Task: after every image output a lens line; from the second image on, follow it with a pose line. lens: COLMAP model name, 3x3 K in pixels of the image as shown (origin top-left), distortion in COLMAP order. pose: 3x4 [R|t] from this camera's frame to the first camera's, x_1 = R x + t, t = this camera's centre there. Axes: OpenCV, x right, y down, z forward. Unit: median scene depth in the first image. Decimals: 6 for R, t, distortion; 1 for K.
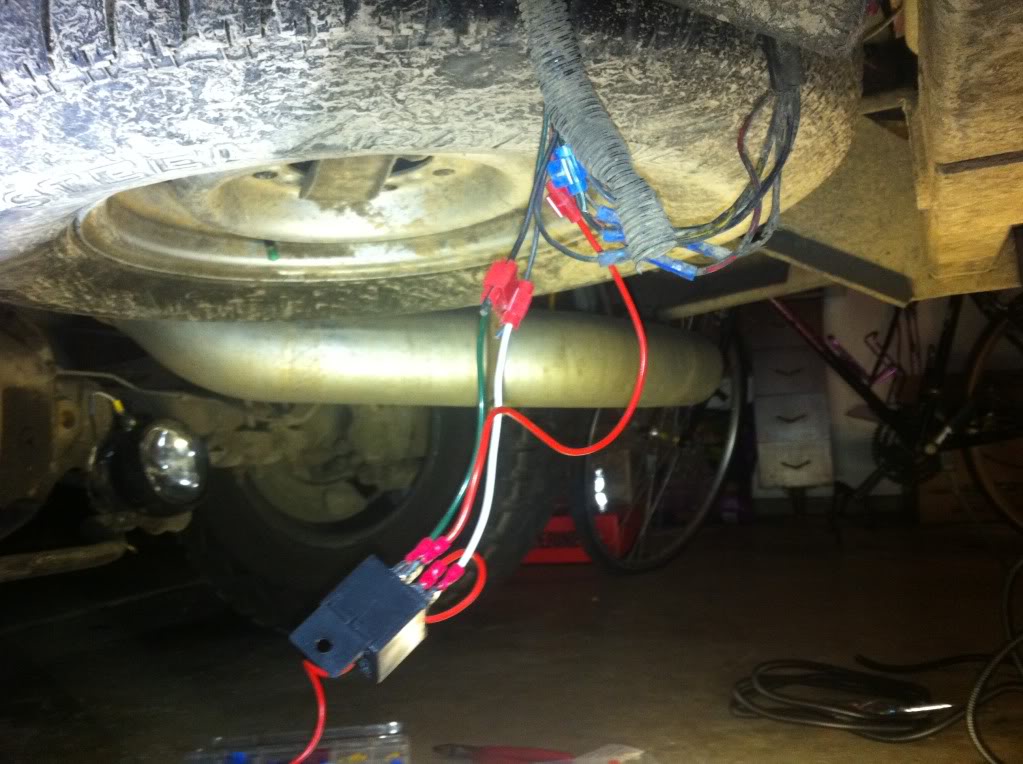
lens RADIAL K [[963.3, 0, 513.4], [0, 963.3, 372.4], [0, 0, 1]] dist [0.075284, -0.274794]
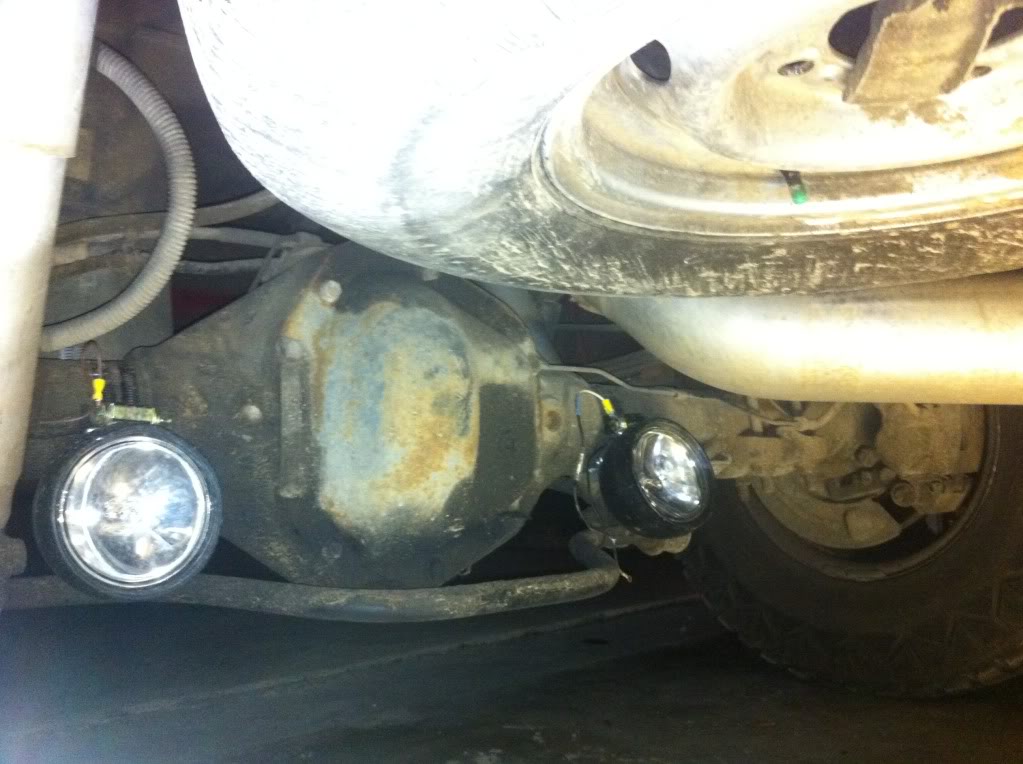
lens RADIAL K [[963.3, 0, 513.4], [0, 963.3, 372.4], [0, 0, 1]] dist [0.075284, -0.274794]
pose [[0.882447, -0.019577, -0.470003, -0.093147], [0.018062, 0.999807, -0.007732, 0.011967], [0.470064, -0.001667, 0.882631, 0.242187]]
